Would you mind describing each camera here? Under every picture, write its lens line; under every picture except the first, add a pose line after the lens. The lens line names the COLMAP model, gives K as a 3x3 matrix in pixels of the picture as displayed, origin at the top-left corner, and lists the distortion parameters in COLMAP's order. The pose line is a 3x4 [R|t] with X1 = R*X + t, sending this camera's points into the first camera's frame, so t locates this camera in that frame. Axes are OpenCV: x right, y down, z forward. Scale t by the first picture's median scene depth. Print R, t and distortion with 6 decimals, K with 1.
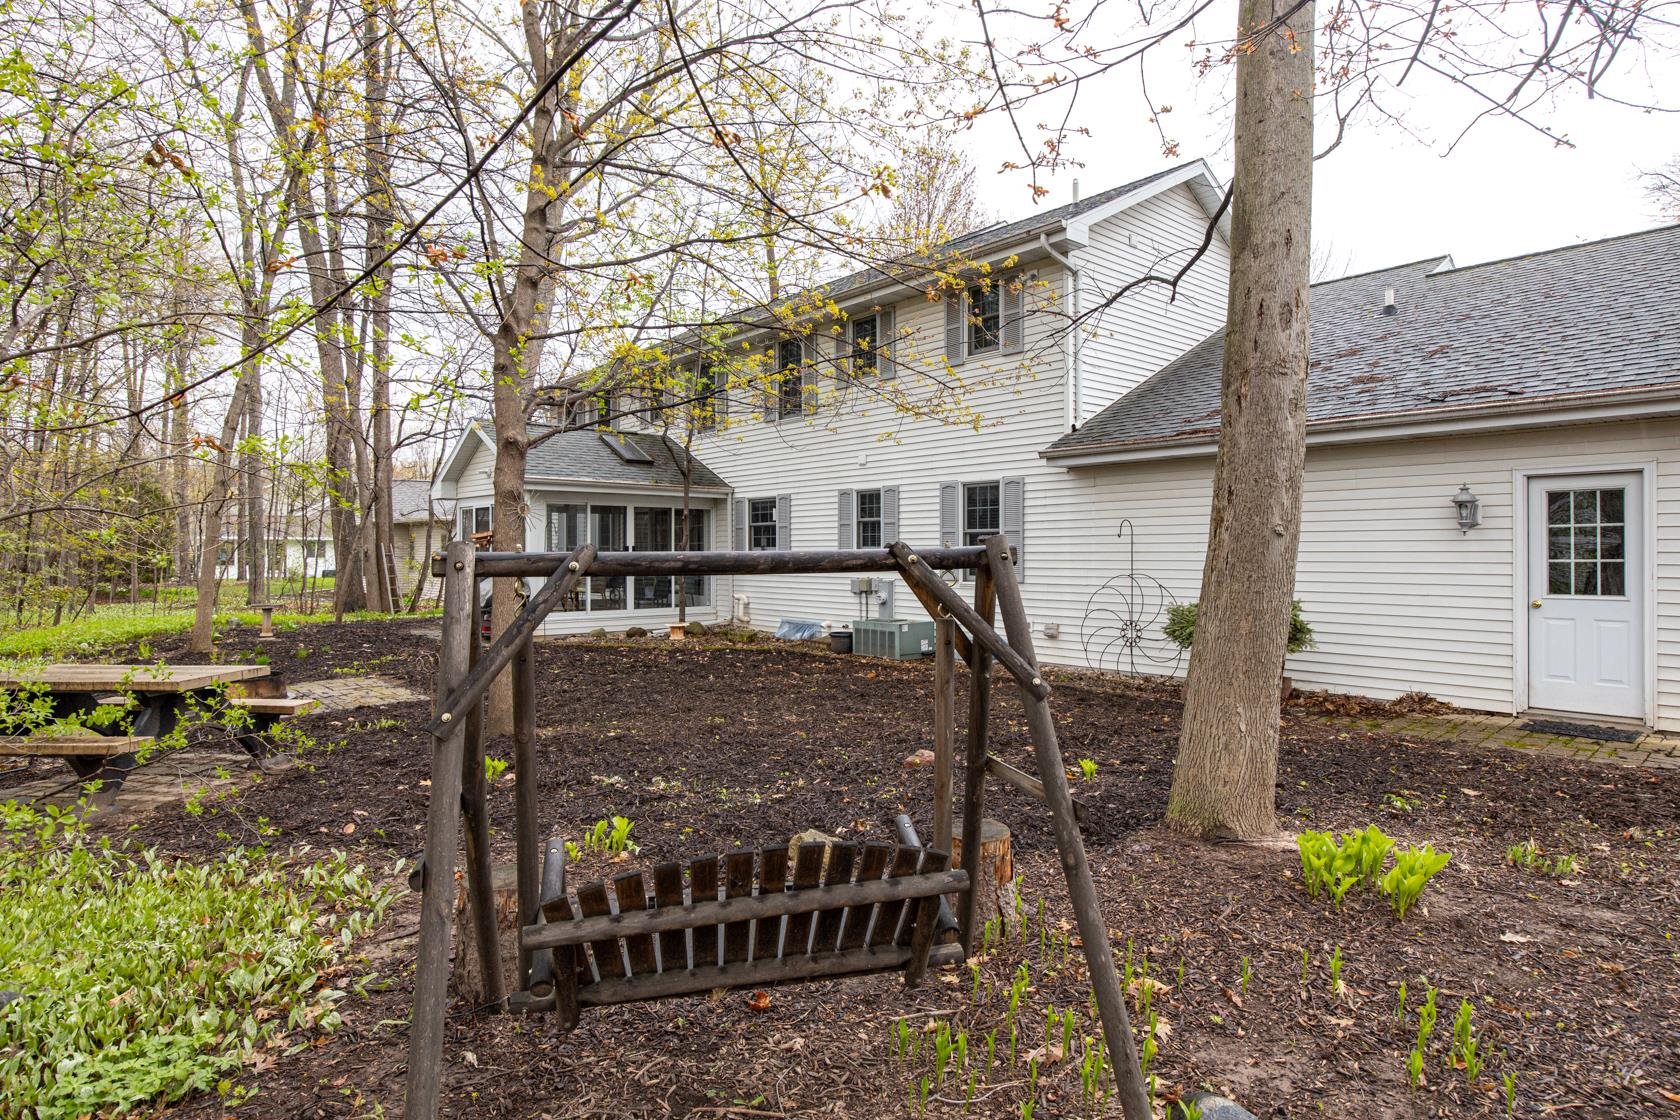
lens RADIAL K [[925.6, 0, 841.7], [0, 925.6, 548.8], [0, 0, 1]] dist [-0.003437, -0.001003]
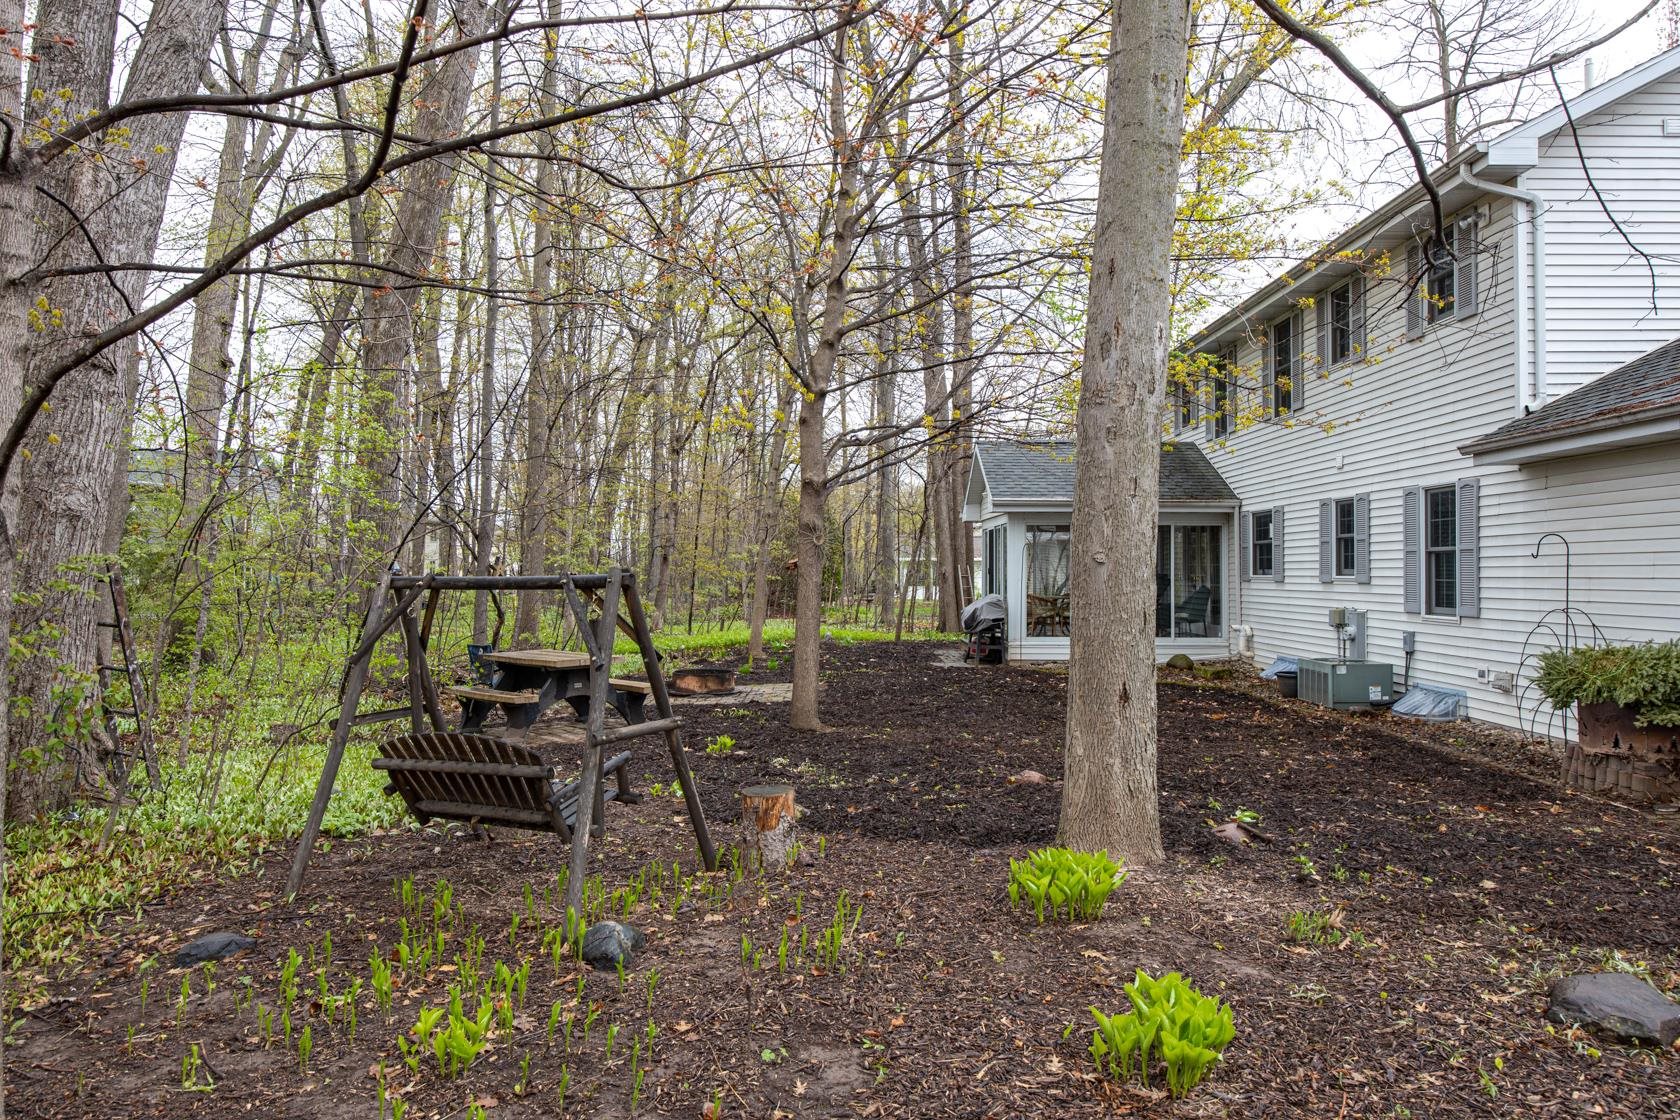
lens RADIAL K [[1133.2, 0, 840.0], [0, 1133.2, 560.0], [0, 0, 1]] dist [-0.002477, -0.000054]
pose [[0.762178, -0.006189, -0.647338, 0.363980], [0.000783, 0.999962, -0.008638, -0.002629], [0.647367, 0.006076, 0.762154, -0.044631]]
